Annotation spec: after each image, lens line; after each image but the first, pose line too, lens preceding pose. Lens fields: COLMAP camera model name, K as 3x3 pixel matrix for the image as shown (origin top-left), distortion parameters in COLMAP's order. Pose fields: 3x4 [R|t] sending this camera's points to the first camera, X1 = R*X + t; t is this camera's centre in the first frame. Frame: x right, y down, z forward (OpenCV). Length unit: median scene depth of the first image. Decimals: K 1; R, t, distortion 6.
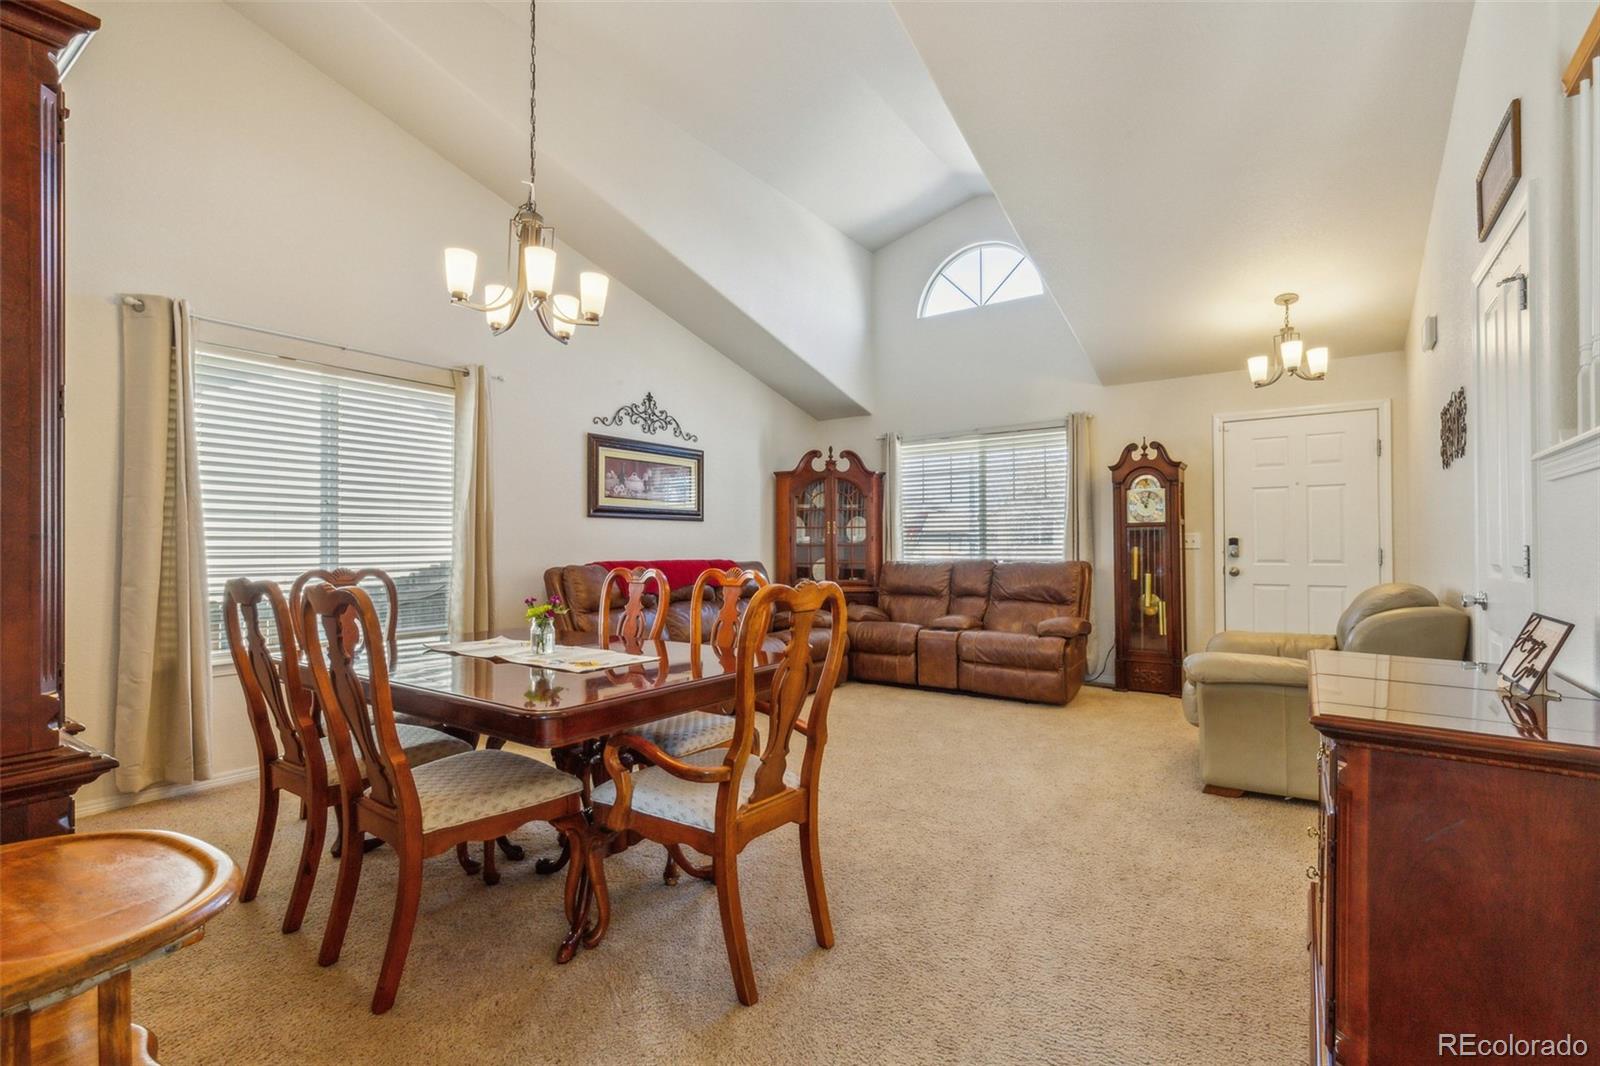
lens RADIAL K [[744.7, 0, 798.1], [0, 744.7, 550.4], [0, 0, 1]] dist [0.002242, -0.000075]
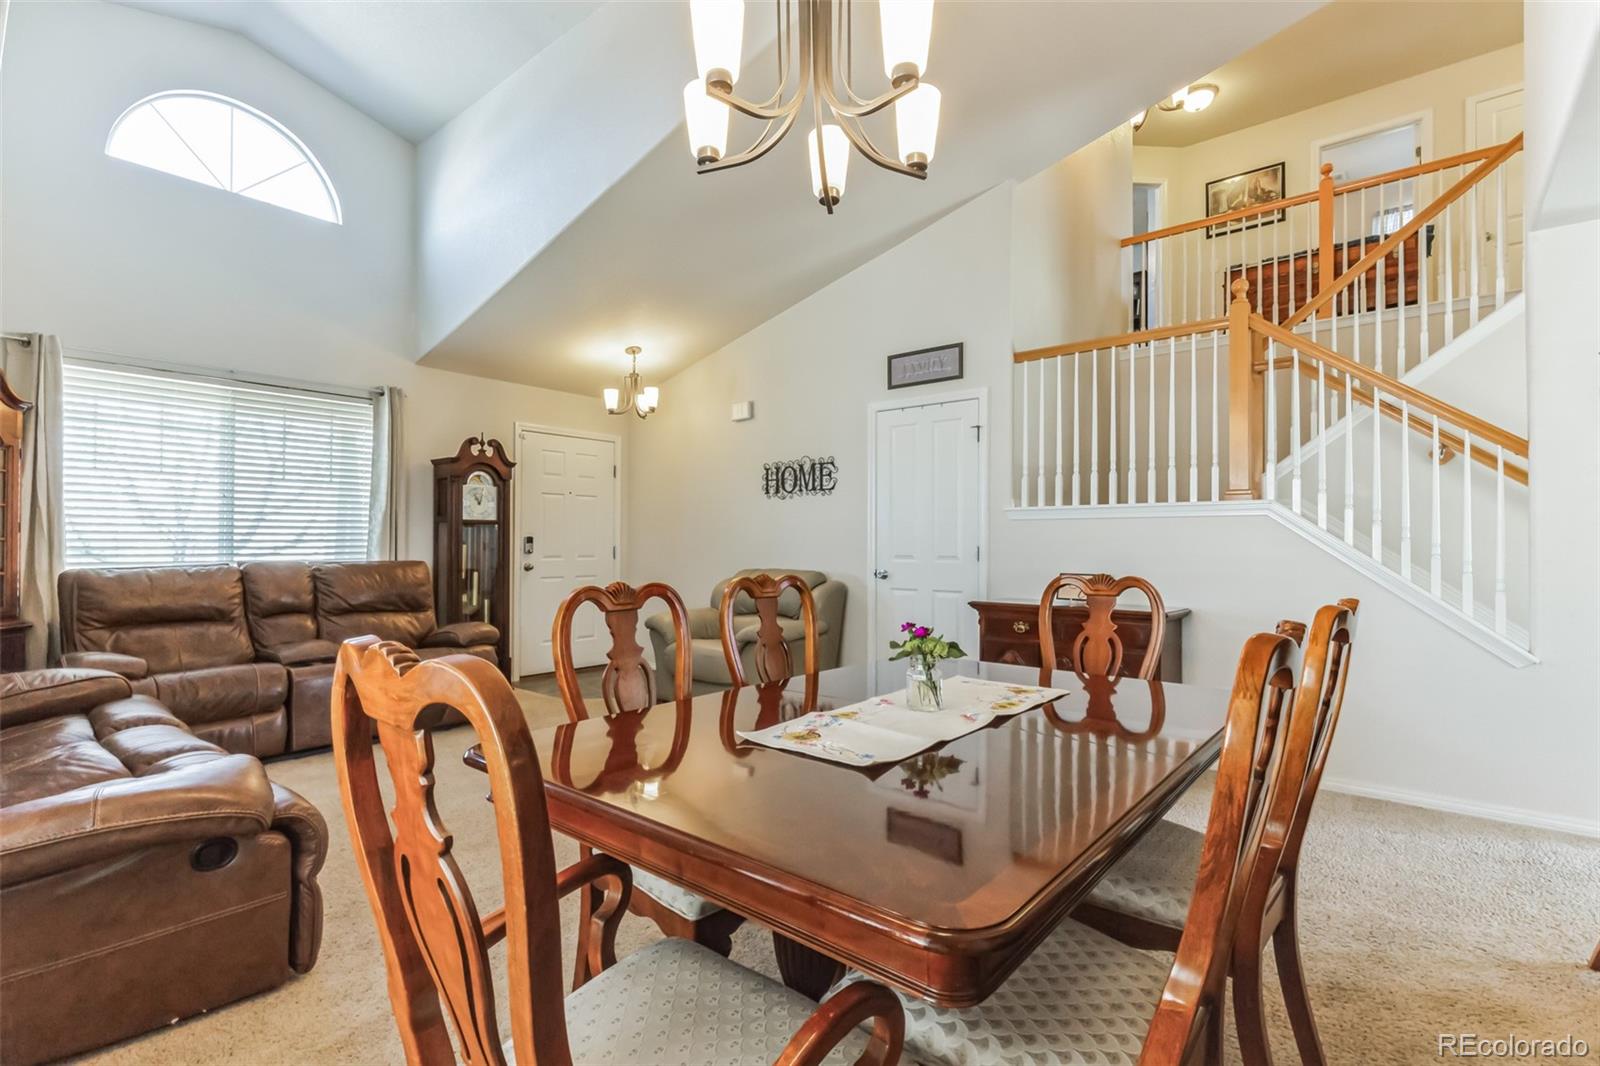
lens RADIAL K [[744.7, 0, 798.1], [0, 744.7, 550.4], [0, 0, 1]] dist [0.002242, -0.000075]
pose [[0.075225, -0.009979, 0.997117, -0.480346], [-0.001947, 0.999947, 0.010154, -0.007908], [-0.997165, -0.002705, 0.075201, 0.507741]]
